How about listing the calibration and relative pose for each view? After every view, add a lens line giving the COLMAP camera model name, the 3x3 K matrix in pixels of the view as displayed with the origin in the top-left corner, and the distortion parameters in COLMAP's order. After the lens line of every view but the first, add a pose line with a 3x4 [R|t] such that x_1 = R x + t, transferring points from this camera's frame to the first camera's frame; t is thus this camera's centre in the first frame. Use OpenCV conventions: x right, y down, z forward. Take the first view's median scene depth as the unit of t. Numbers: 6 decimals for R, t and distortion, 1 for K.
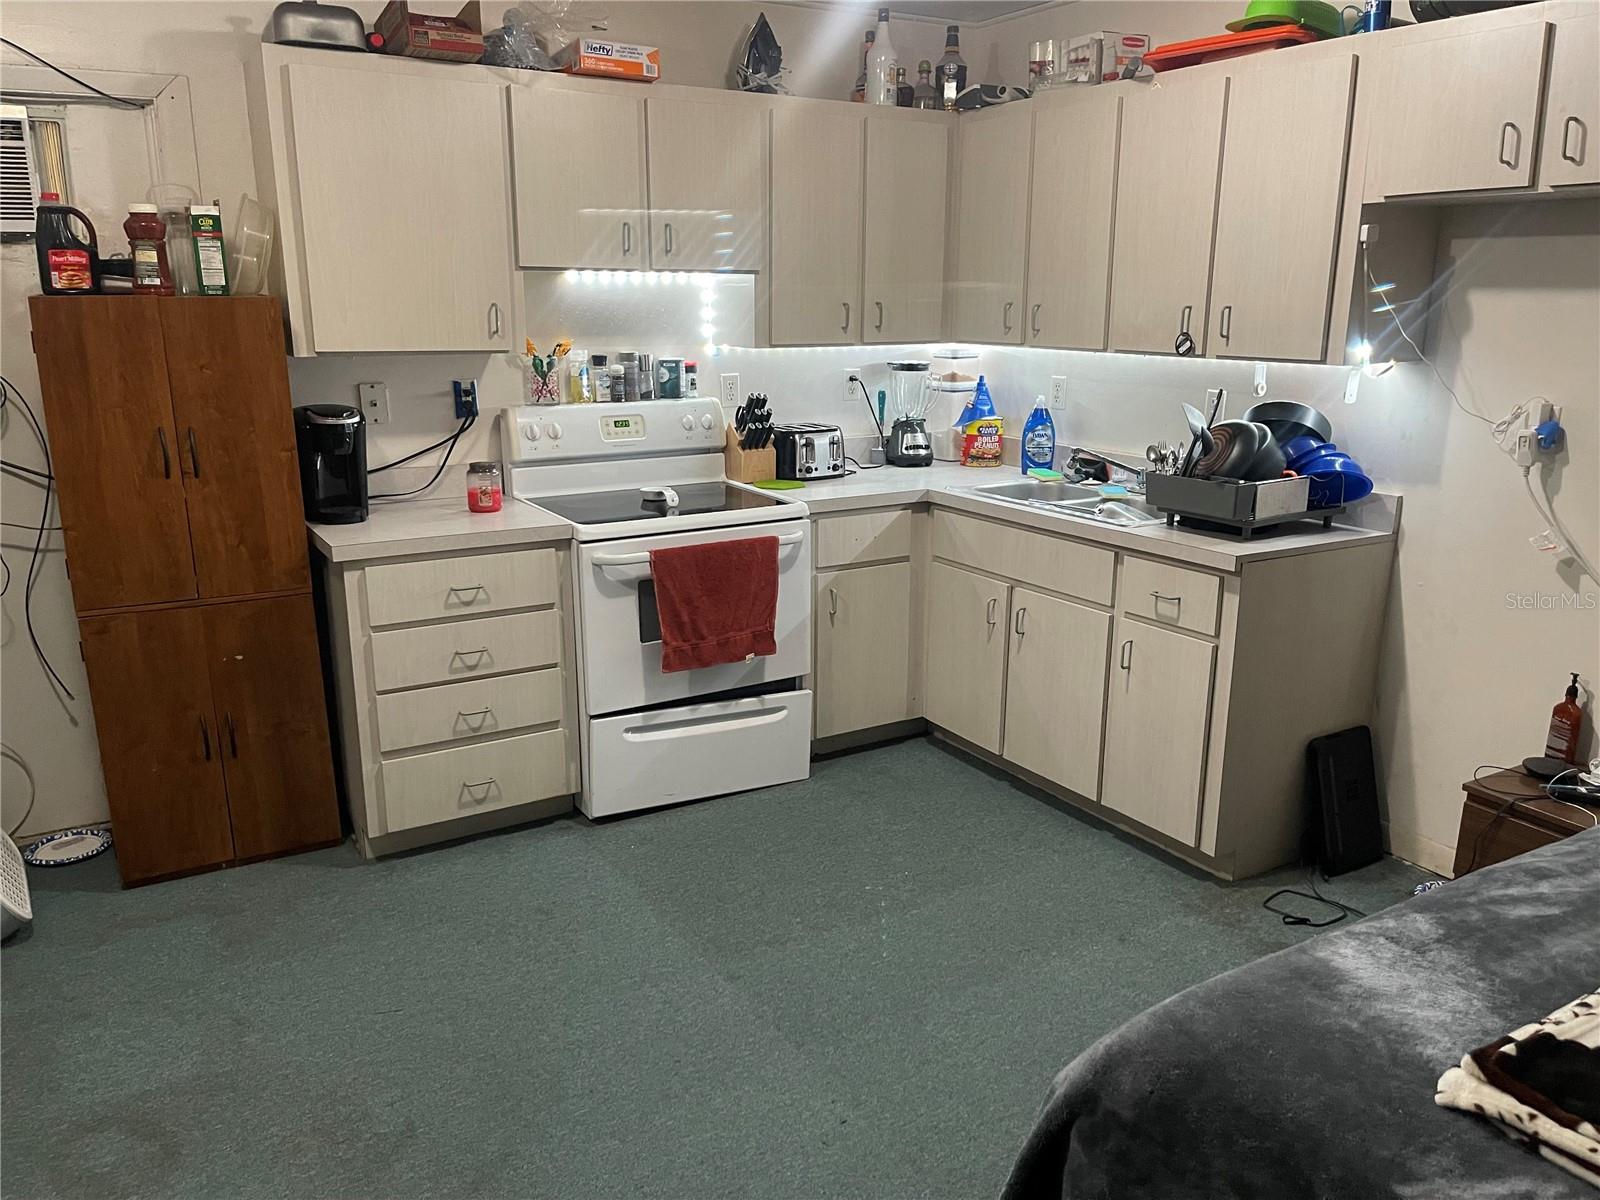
lens RADIAL K [[1208.3, 0, 797.6], [0, 1208.3, 599.4], [0, 0, 1]] dist [0.062815, -0.086822]
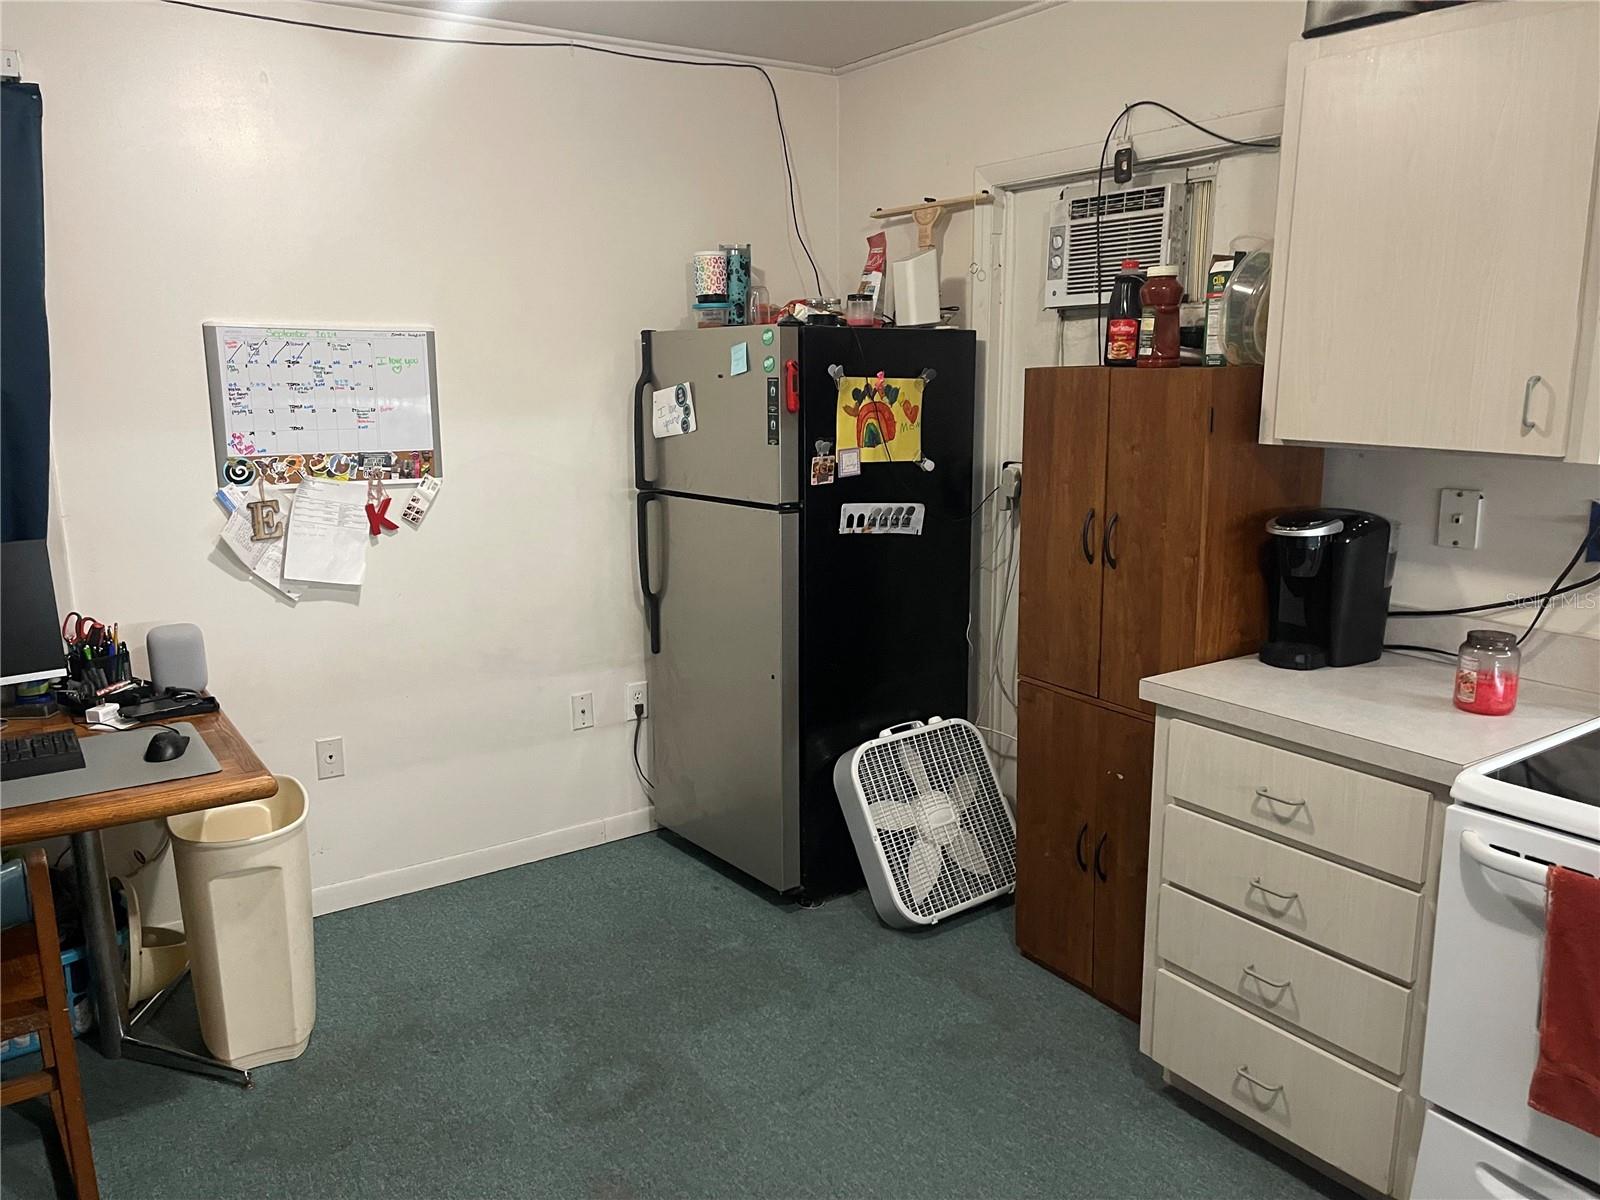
lens RADIAL K [[1208.3, 0, 795.0], [0, 1208.3, 602.9], [0, 0, 1]] dist [0.062815, -0.086822]
pose [[0.052222, 0.196866, -0.979039, 0.357619], [-0.232501, 0.955833, 0.179798, -0.173711], [0.971193, 0.218238, 0.095687, 0.663821]]
